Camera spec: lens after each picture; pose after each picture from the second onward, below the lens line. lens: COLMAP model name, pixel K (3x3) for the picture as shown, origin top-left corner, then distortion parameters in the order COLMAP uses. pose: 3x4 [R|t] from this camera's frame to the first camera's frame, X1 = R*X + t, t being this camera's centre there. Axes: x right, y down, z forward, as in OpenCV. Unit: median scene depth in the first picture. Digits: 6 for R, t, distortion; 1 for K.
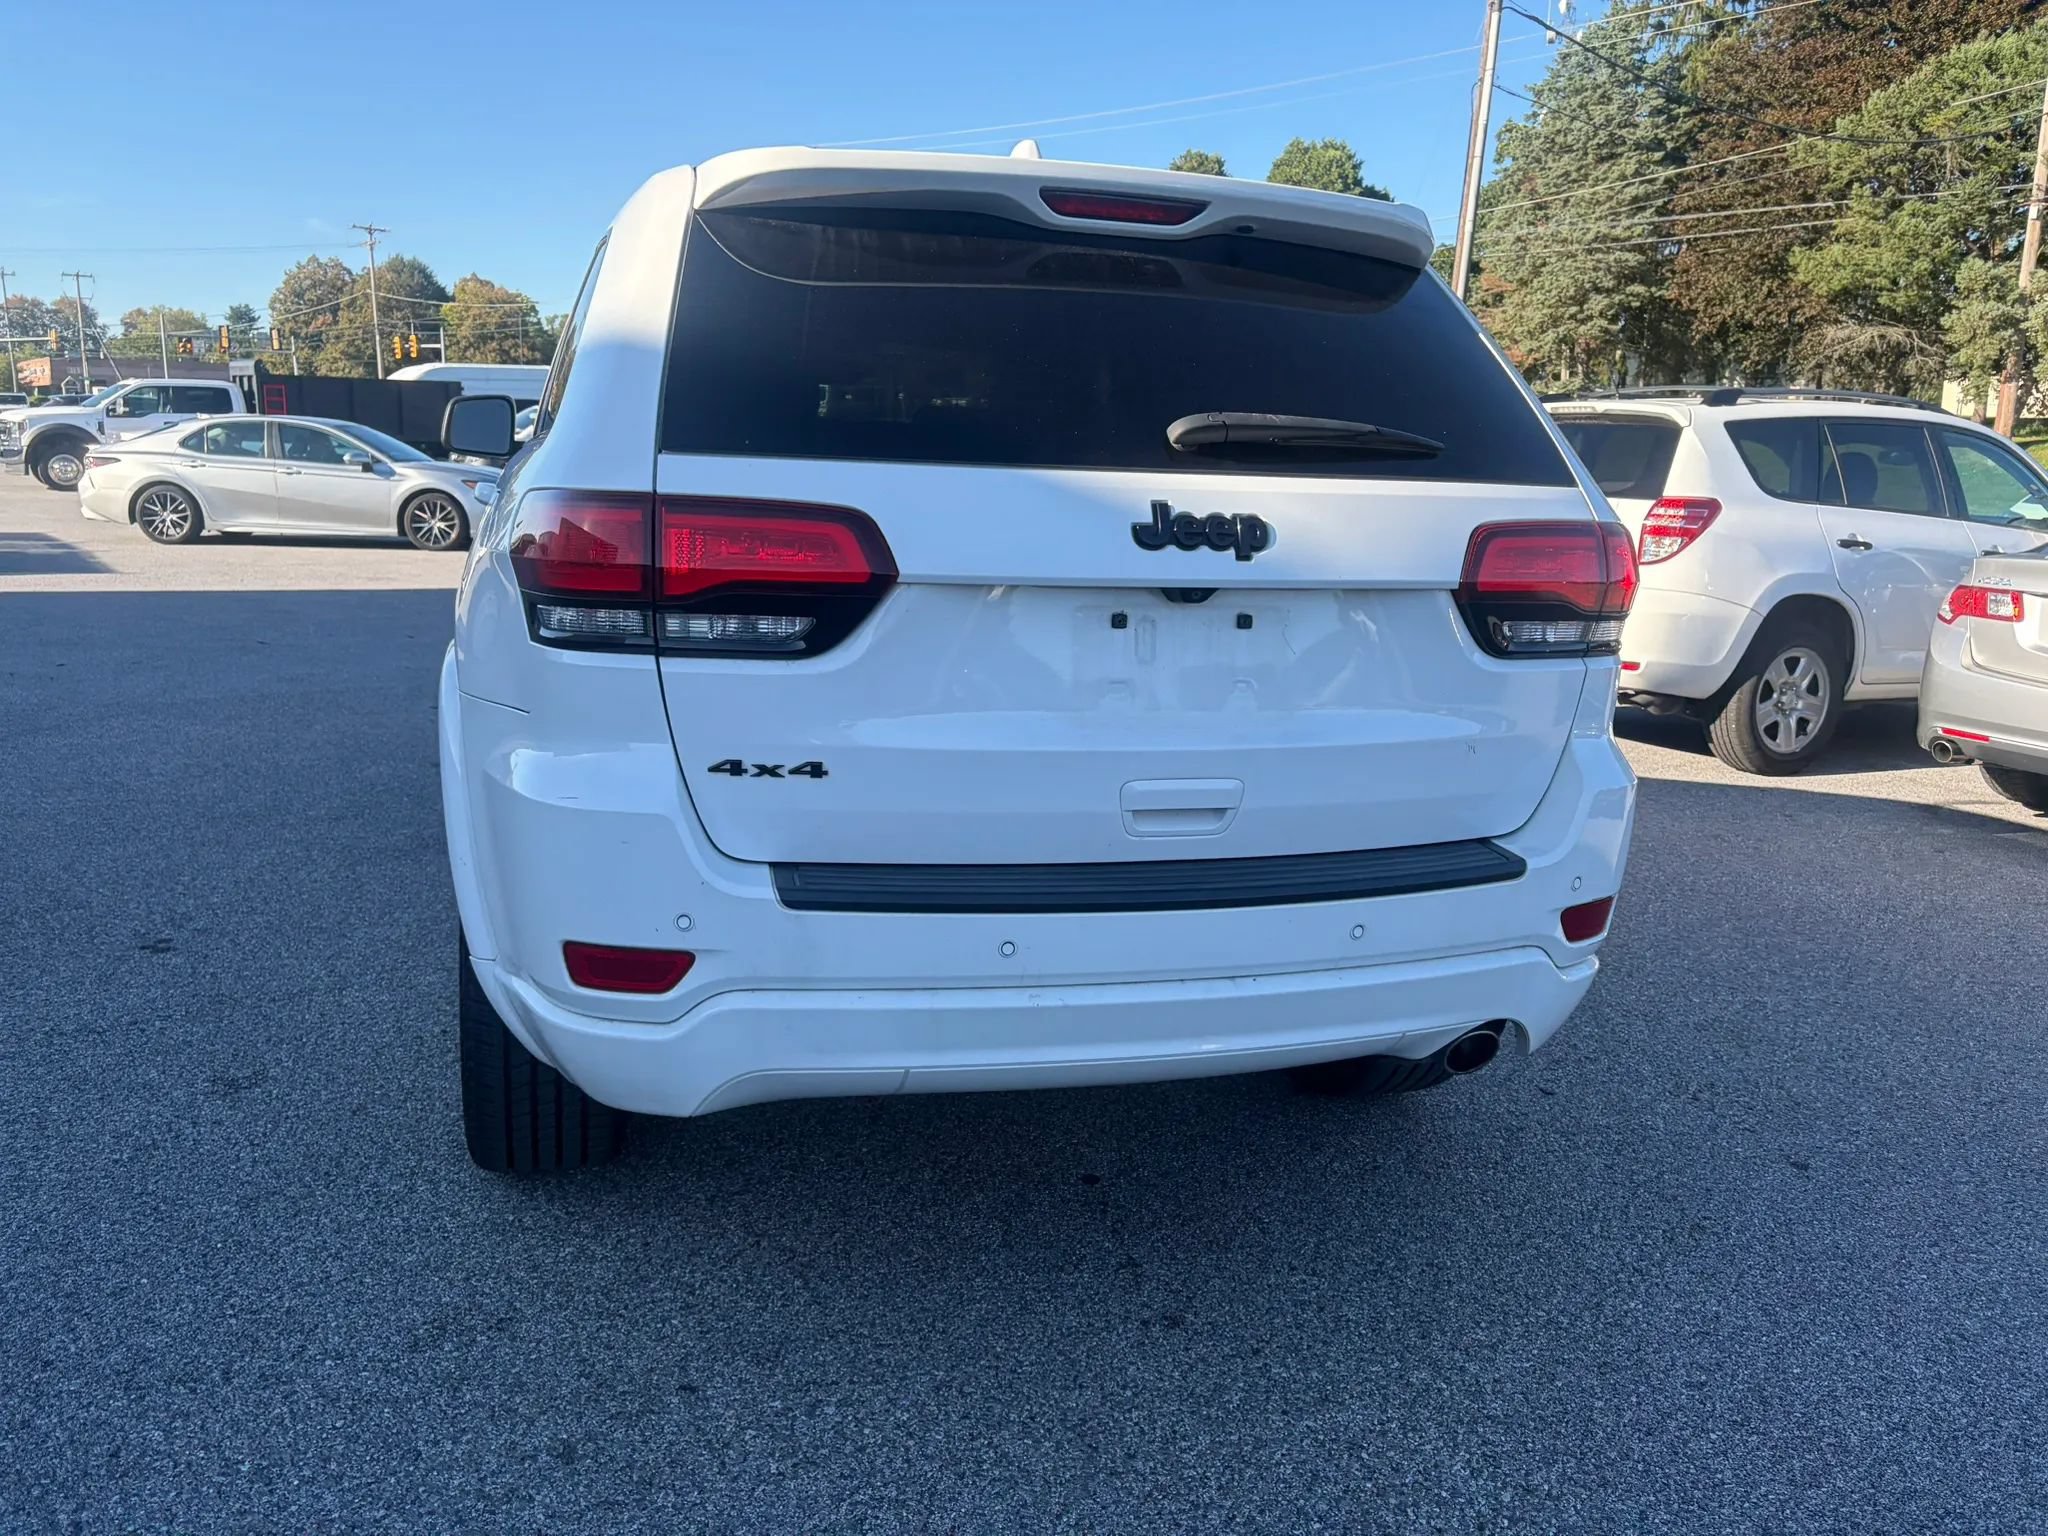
lens RADIAL K [[1548.5, 0, 1007.2], [0, 1548.5, 758.8], [0, 0, 1]] dist [0.060388, -0.066661]
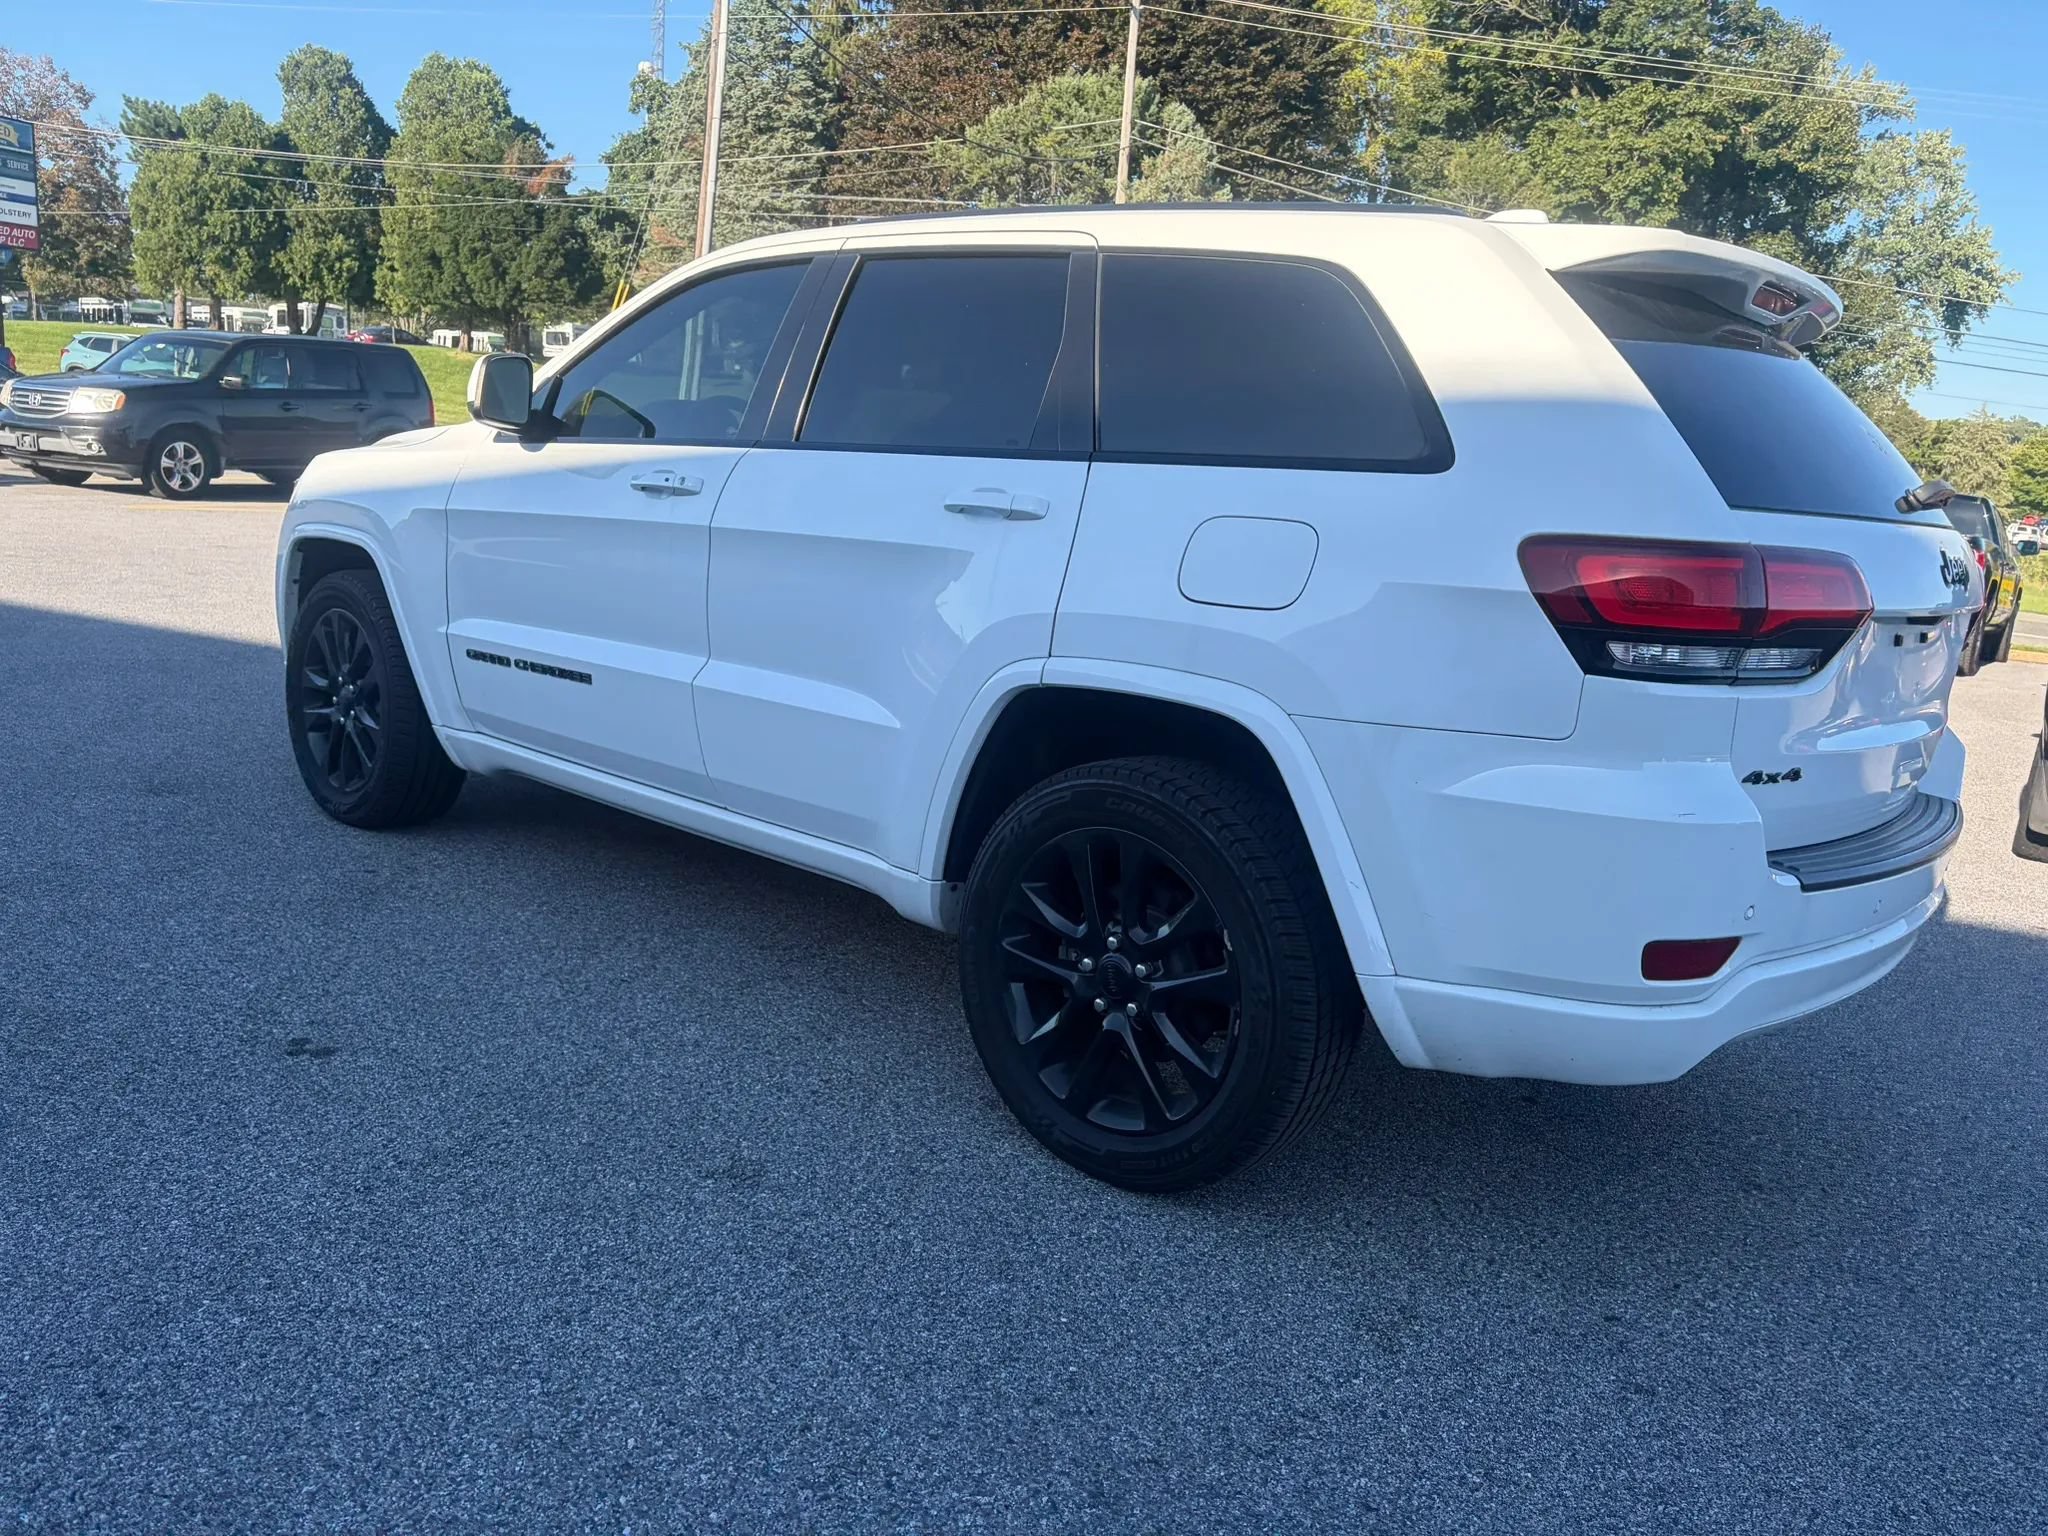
lens RADIAL K [[1548.5, 0, 1010.7], [0, 1548.5, 775.8], [0, 0, 1]] dist [0.060388, -0.066661]
pose [[0.850158, -0.070257, 0.521820, -1.064109], [0.047297, 0.997241, 0.057210, -0.075155], [-0.524400, -0.023957, 0.851135, 0.242582]]
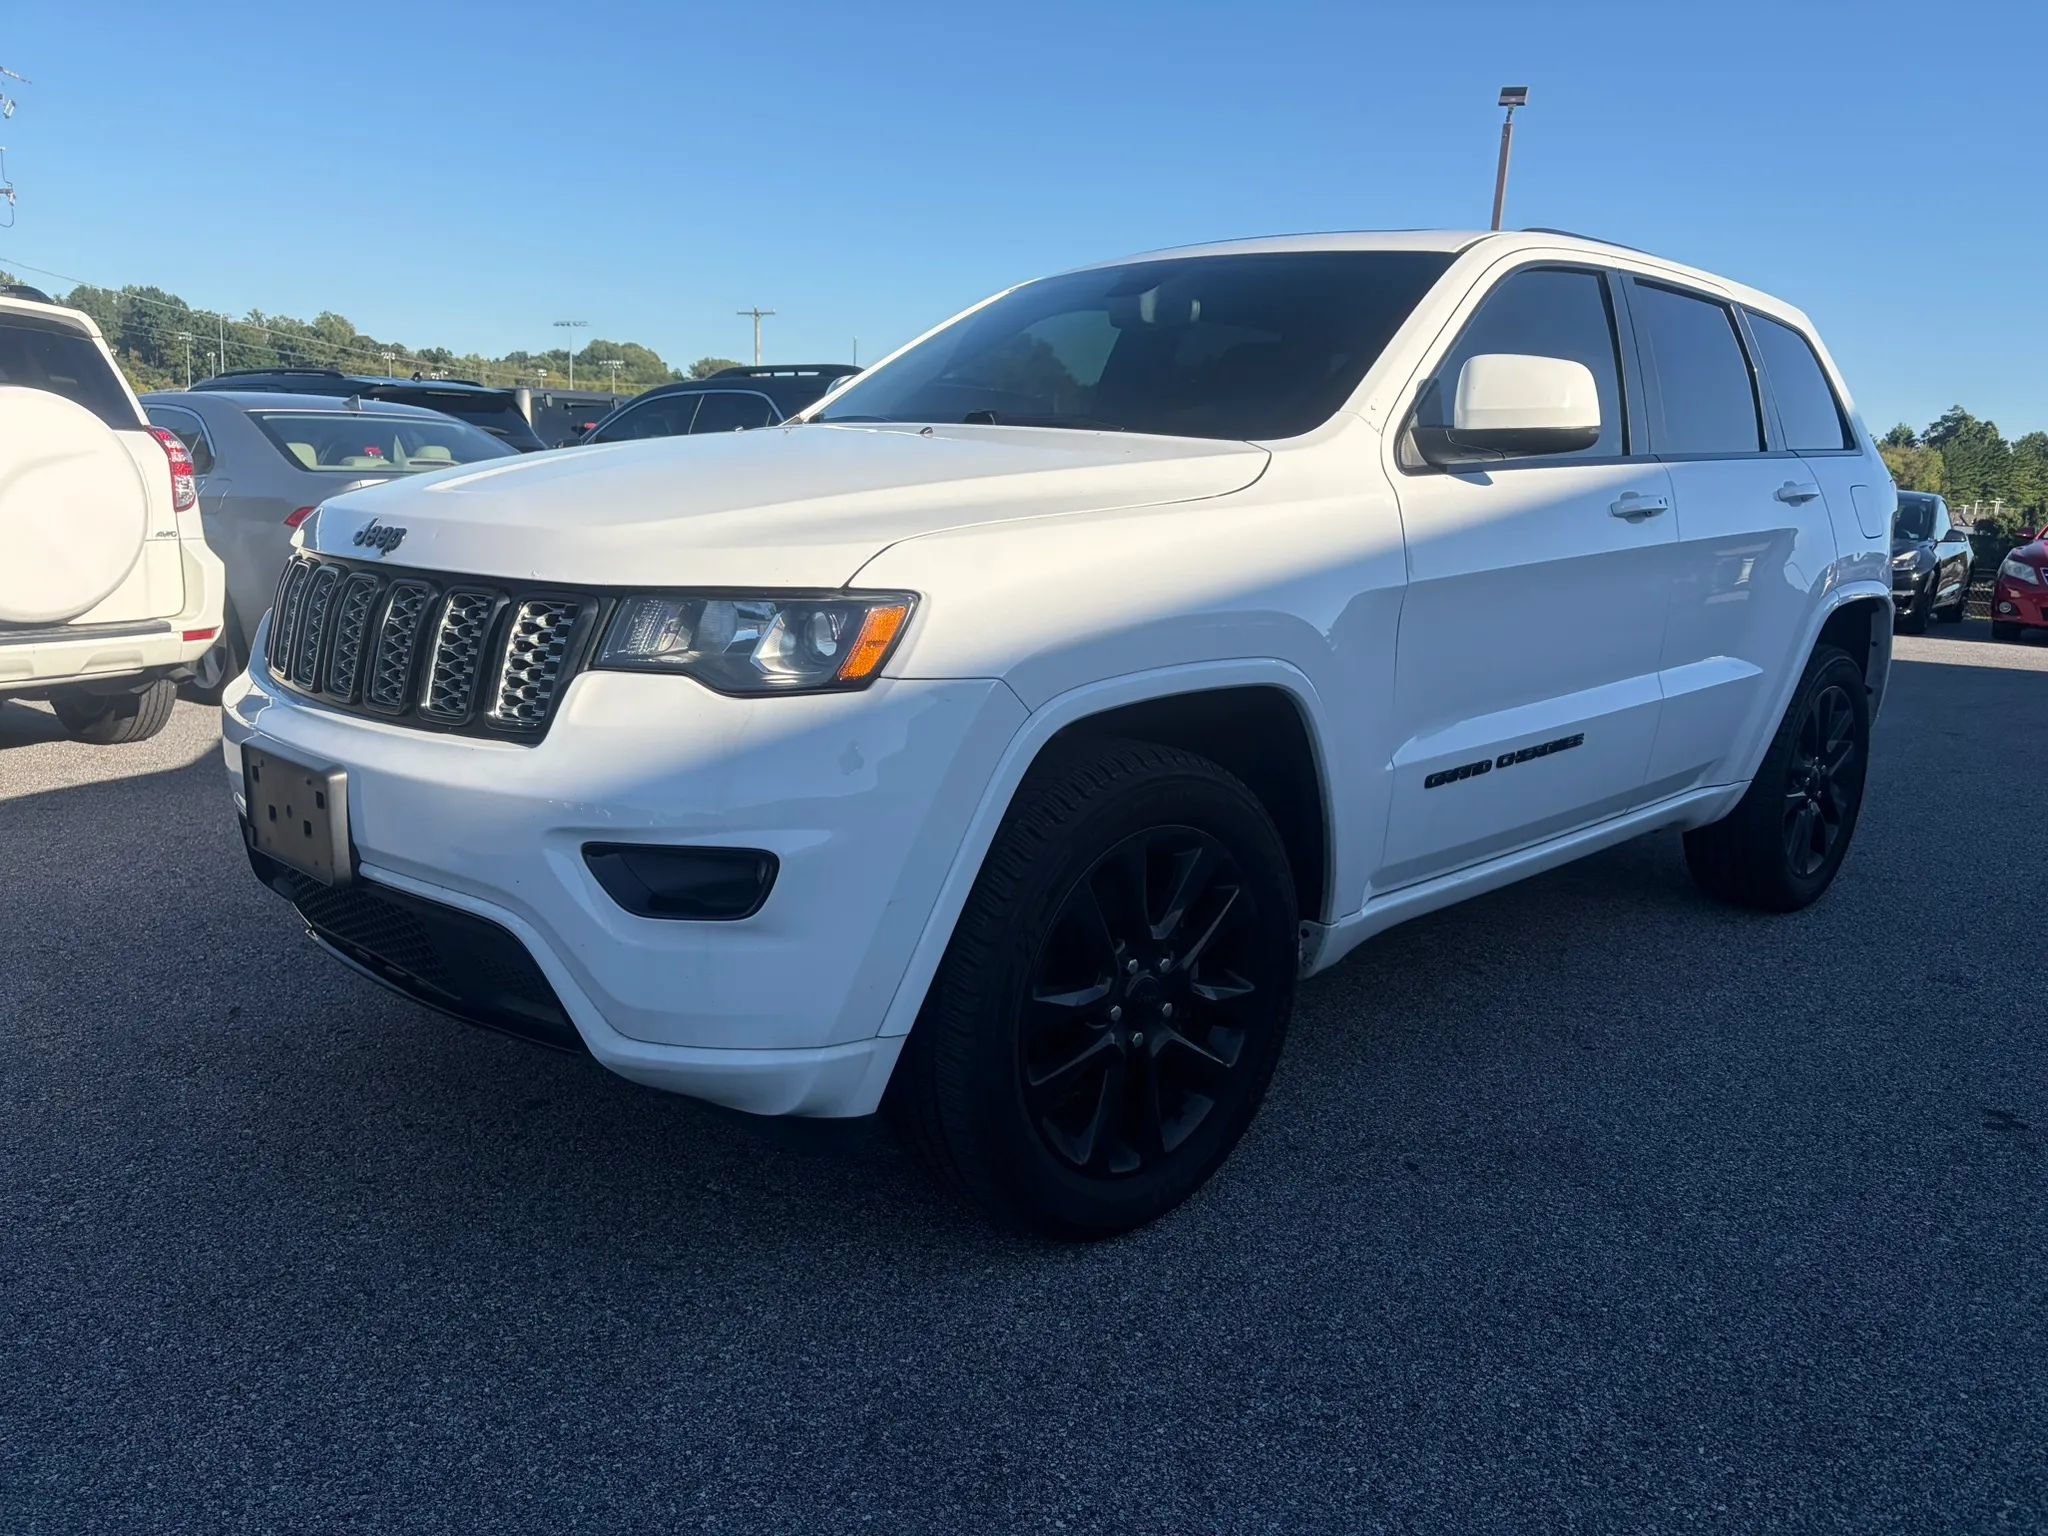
lens RADIAL K [[1548.5, 0, 1042.5], [0, 1548.5, 790.3], [0, 0, 1]] dist [0.060388, -0.066661]
pose [[-0.503027, -0.222818, 0.835055, -1.516639], [0.115111, 0.940315, 0.320245, -0.553706], [-0.856571, 0.257216, -0.447355, 2.835109]]
